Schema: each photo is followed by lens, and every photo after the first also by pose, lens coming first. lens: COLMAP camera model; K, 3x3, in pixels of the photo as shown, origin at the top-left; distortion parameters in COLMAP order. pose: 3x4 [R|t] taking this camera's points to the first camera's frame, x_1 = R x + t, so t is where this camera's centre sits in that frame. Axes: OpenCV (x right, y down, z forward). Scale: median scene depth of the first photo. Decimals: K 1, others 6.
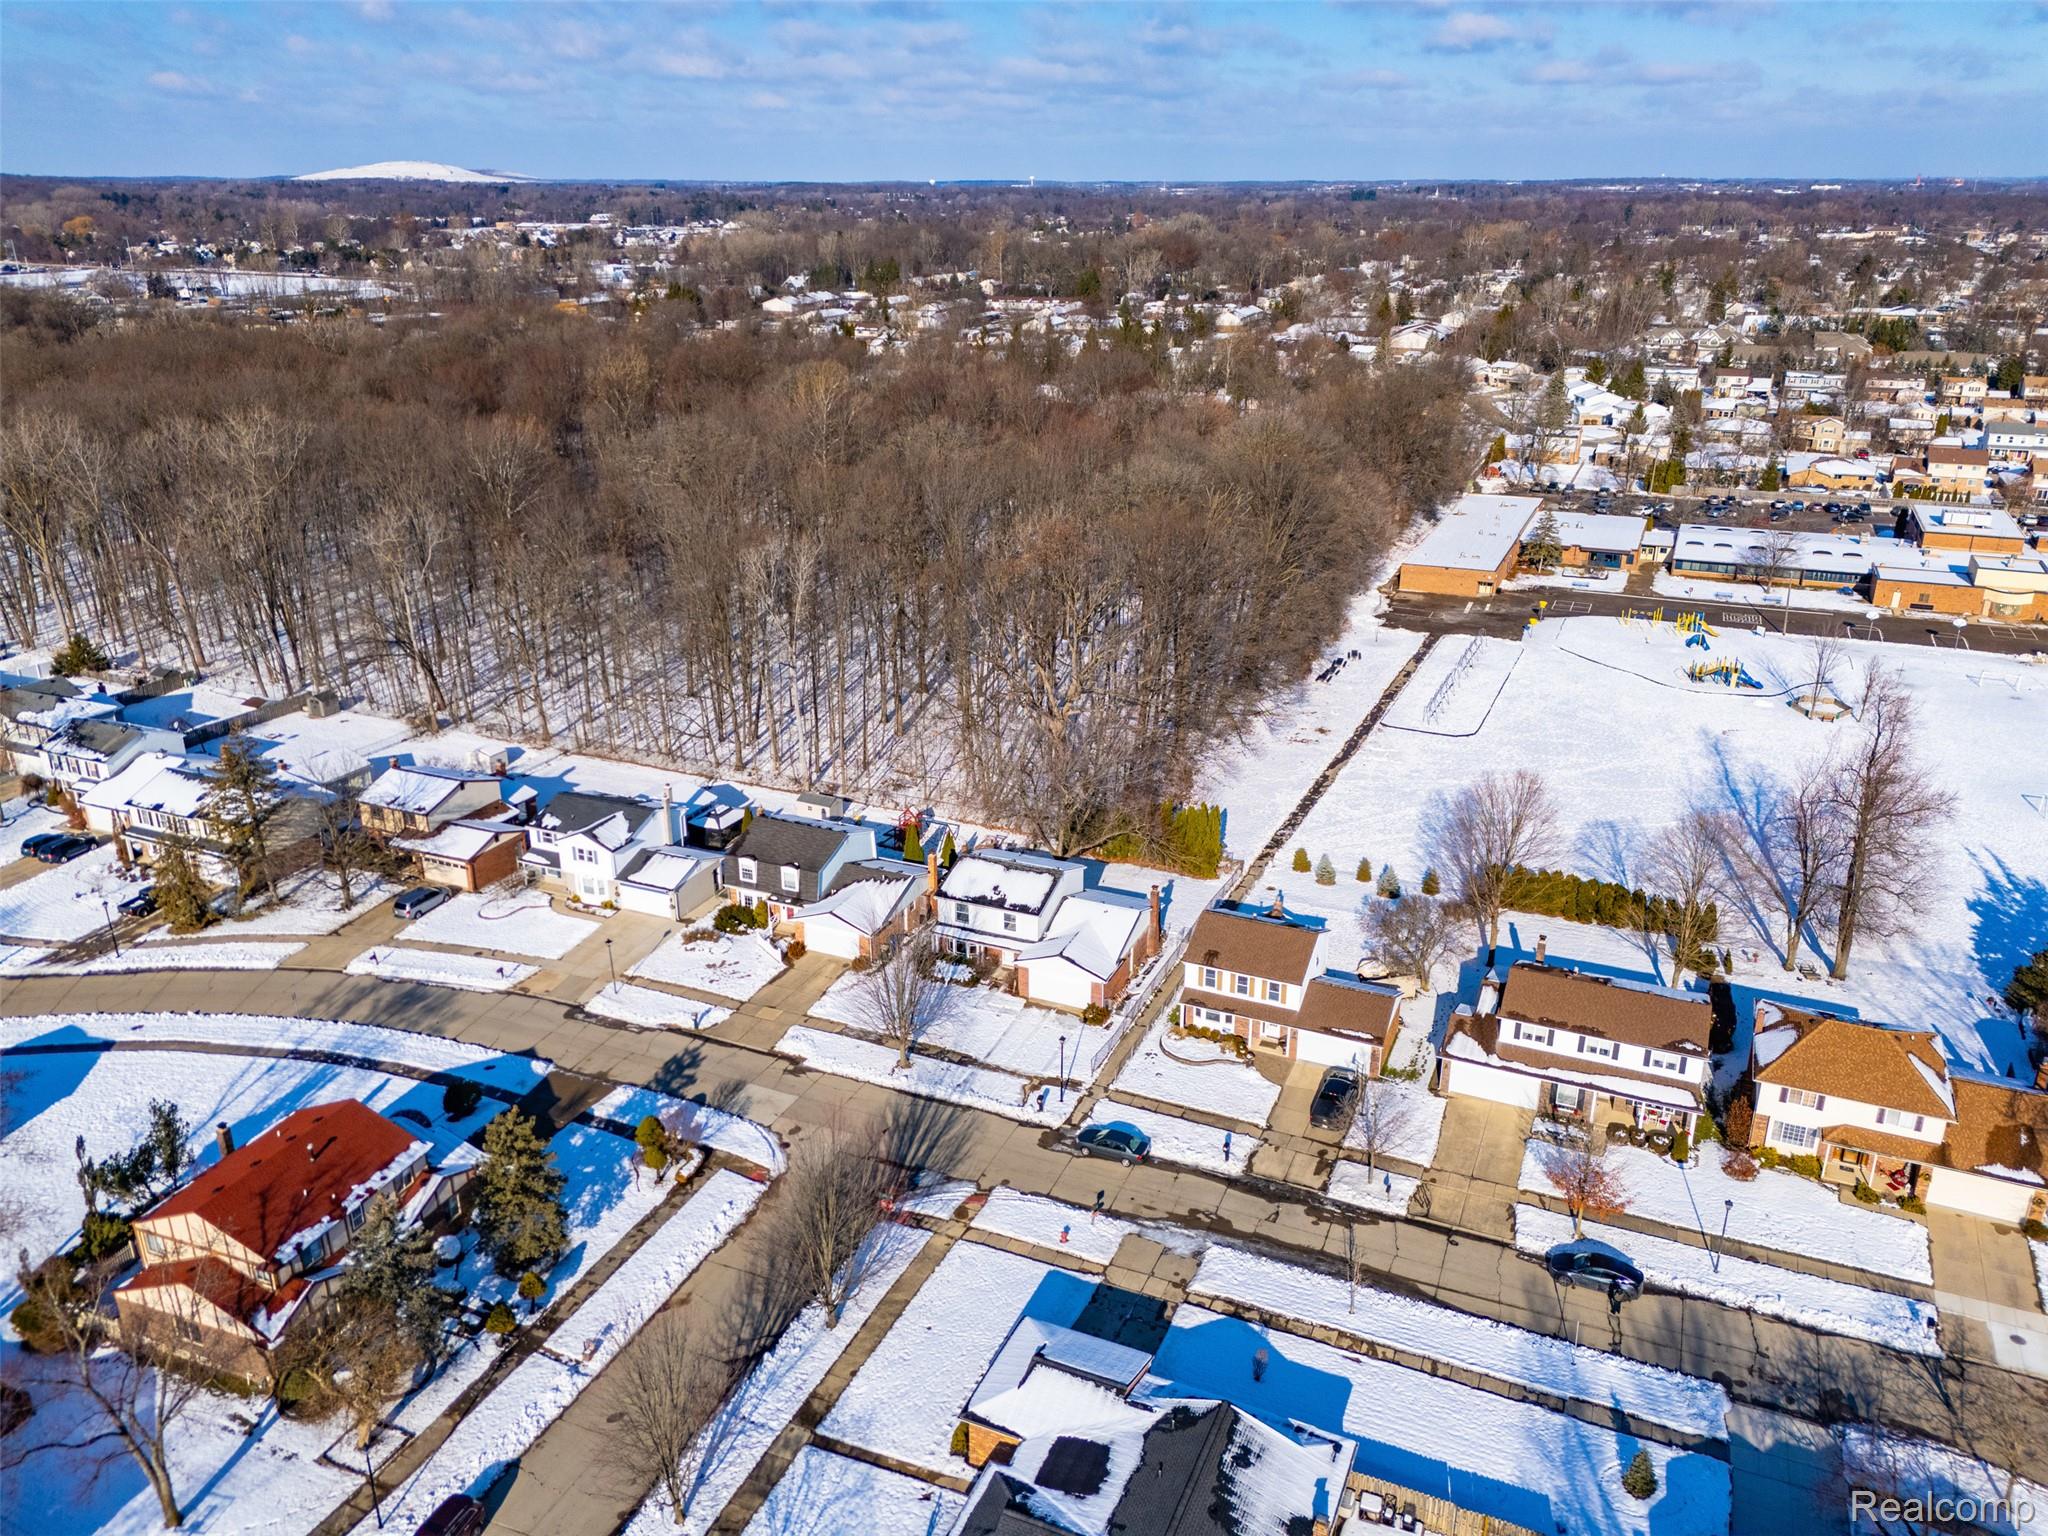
lens RADIAL K [[1492.1, 0, 1028.4], [0, 1492.1, 770.9], [0, 0, 1]] dist [0.089015, -0.086975]
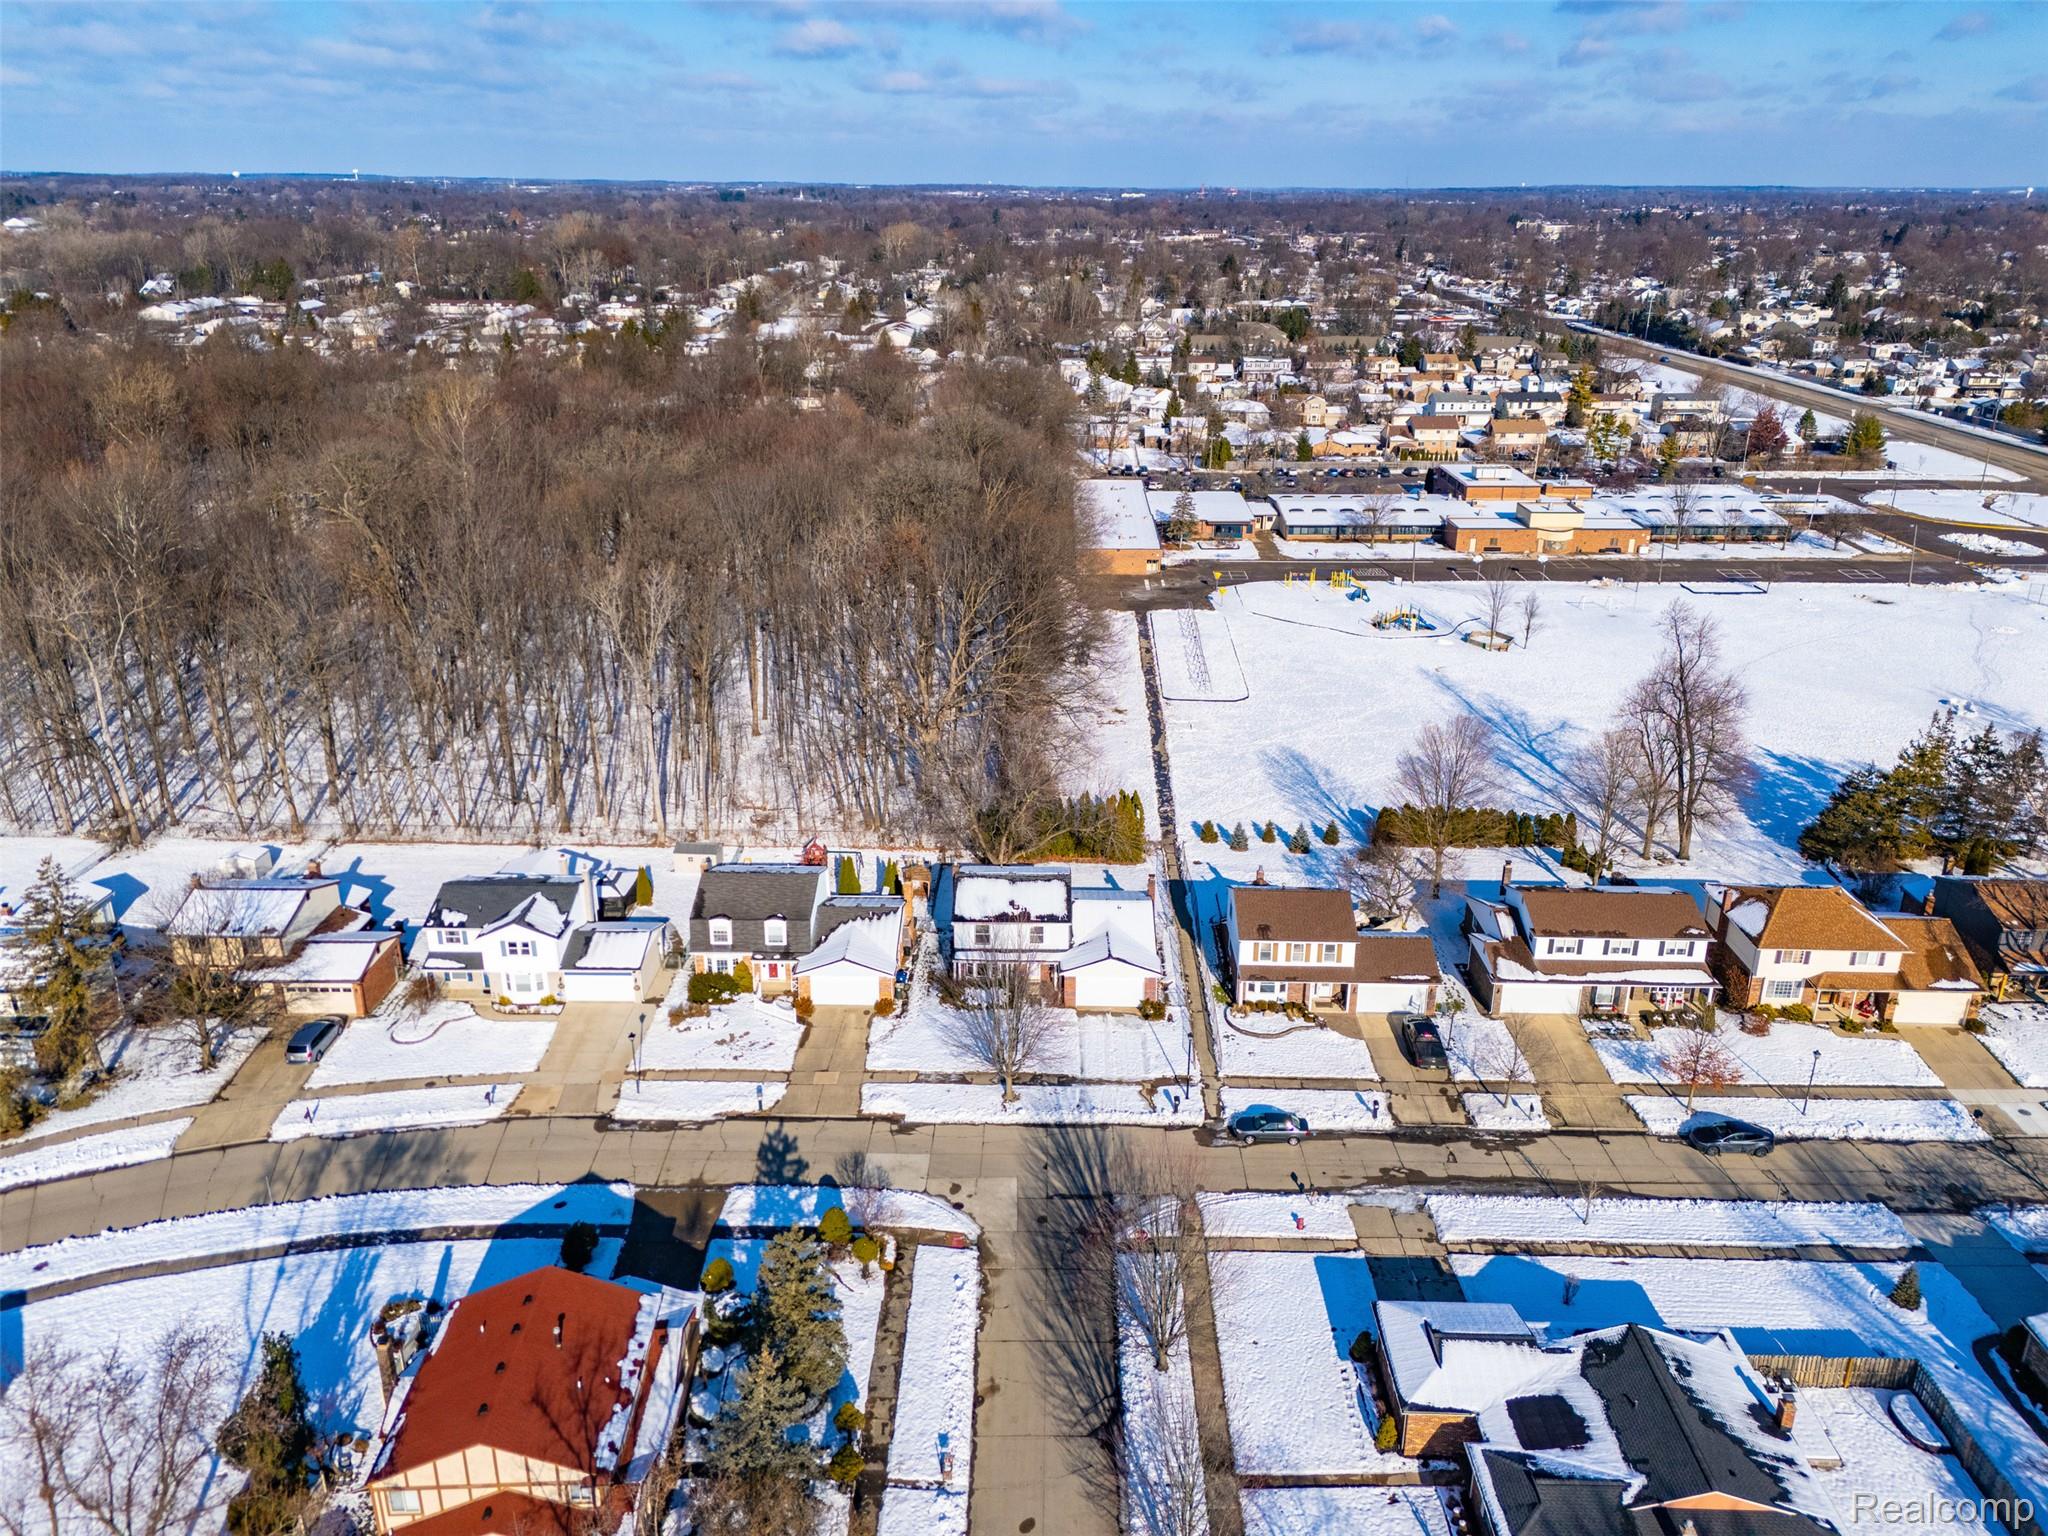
lens RADIAL K [[1492.1, 0, 1028.4], [0, 1492.1, 770.9], [0, 0, 1]] dist [0.089015, -0.086975]
pose [[0.922081, -0.134986, 0.362692, -0.361306], [0.135140, 0.990509, 0.025077, -0.030005], [-0.362635, 0.025891, 0.931572, 0.094230]]
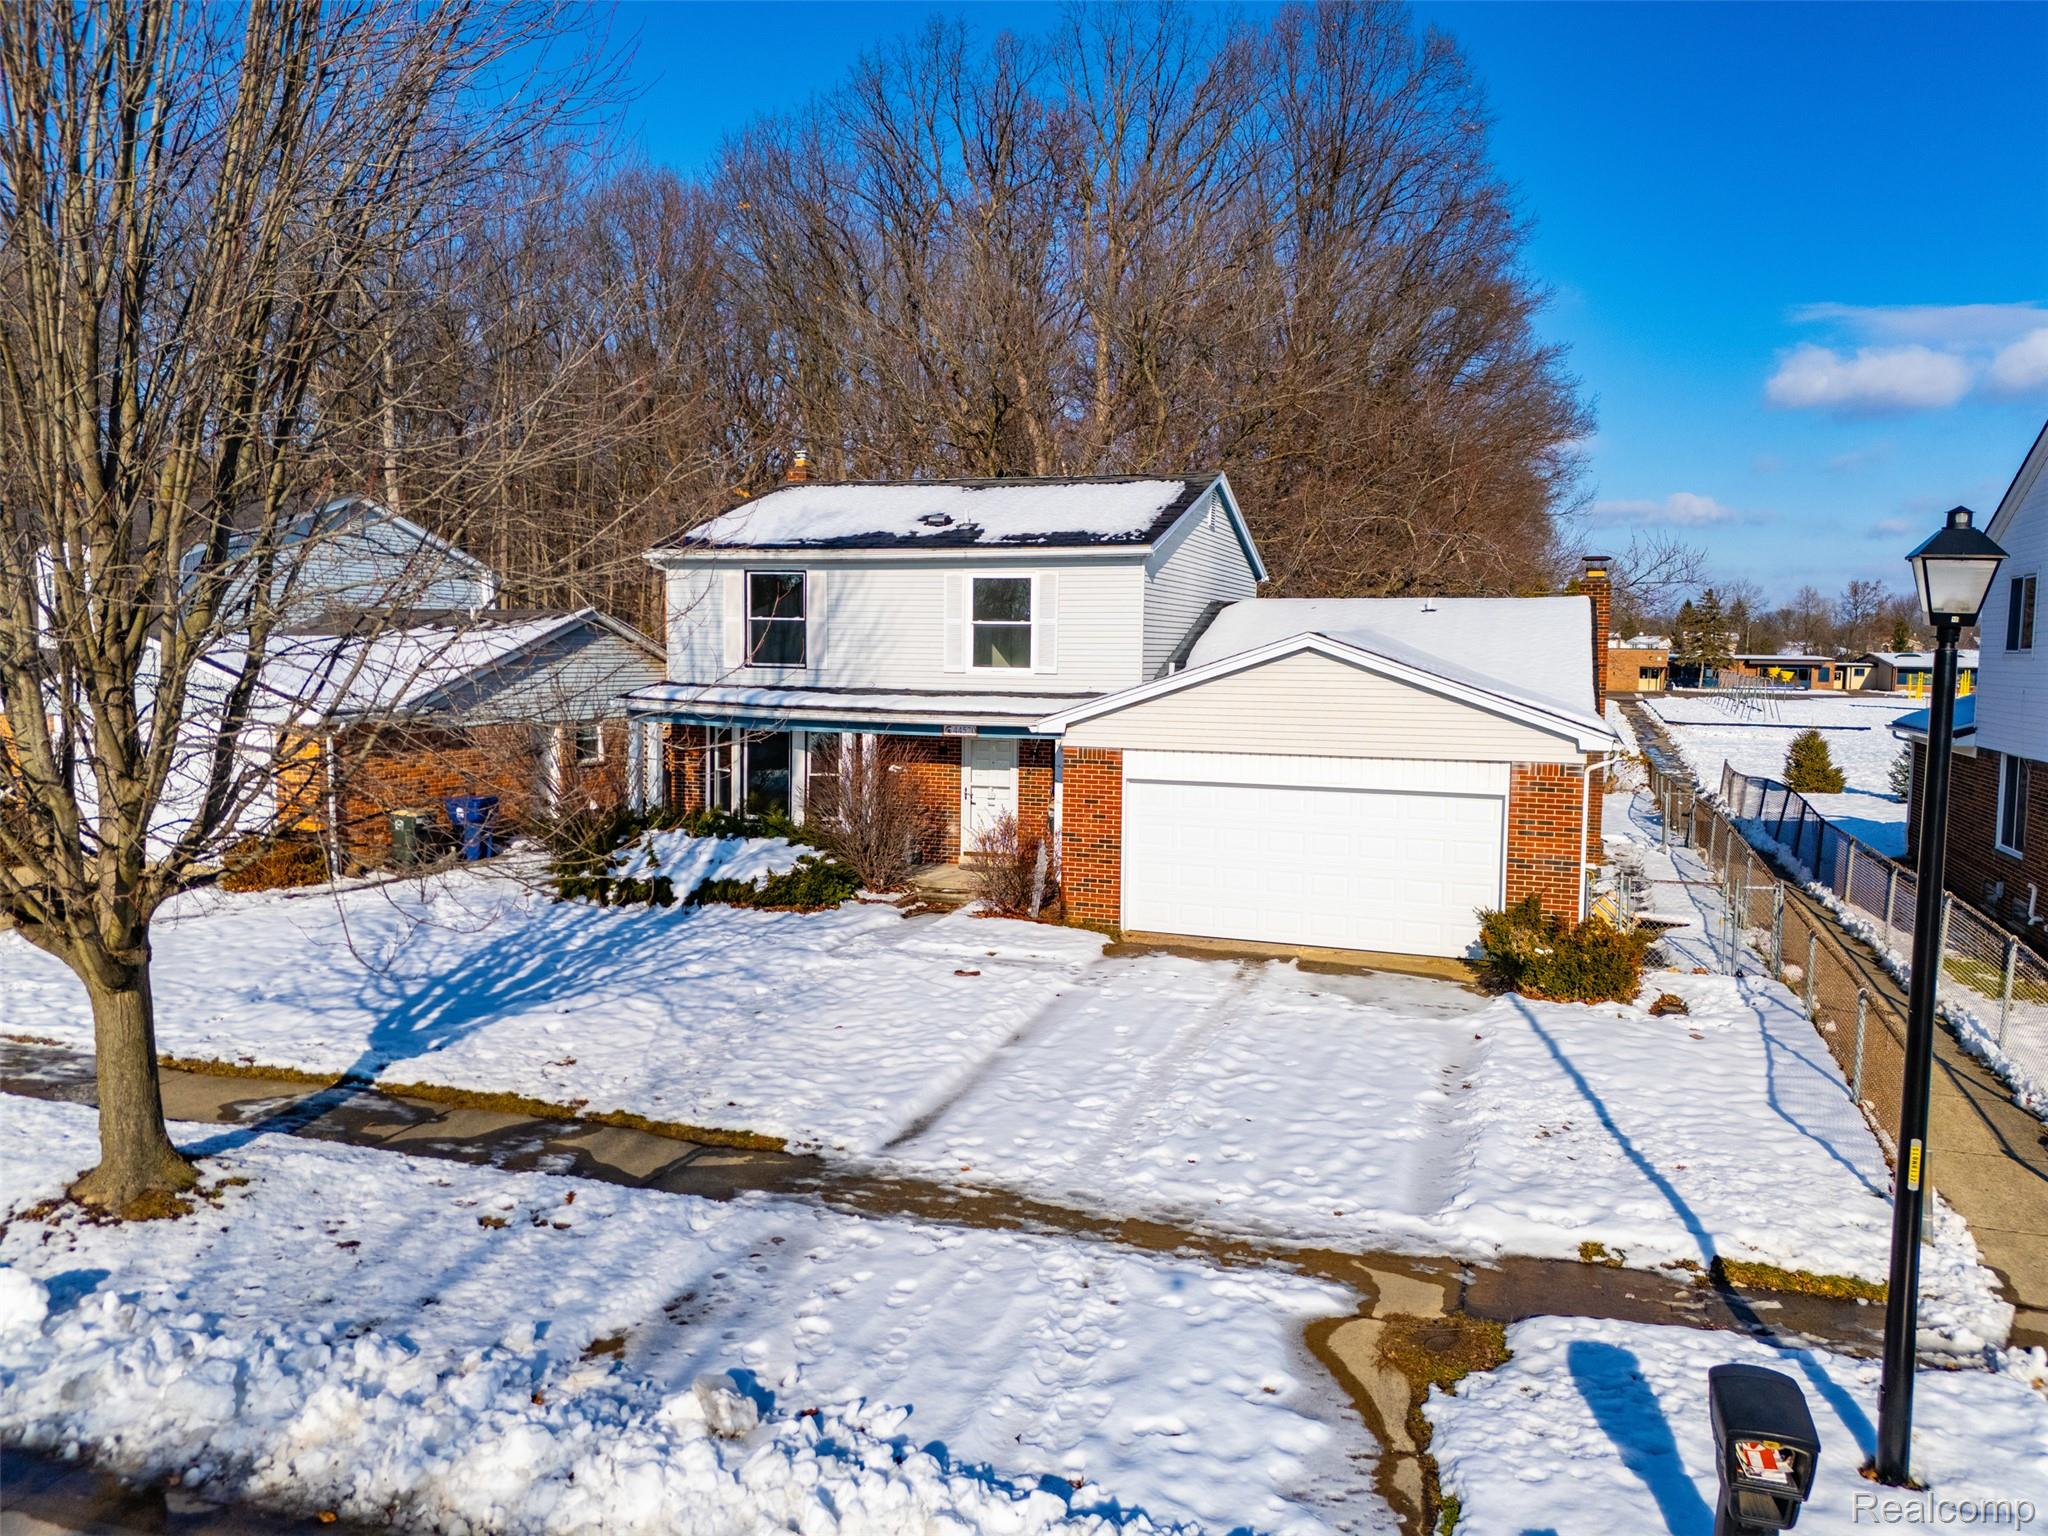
lens RADIAL K [[1501.3, 0, 1028.8], [0, 1501.3, 774.1], [0, 0, 1]] dist [0.061607, -0.050332]
pose [[0.996686, 0.008148, 0.080933, -0.025842], [0.014823, 0.960120, -0.279195, 0.183751], [-0.079980, 0.279469, 0.956818, 0.815725]]
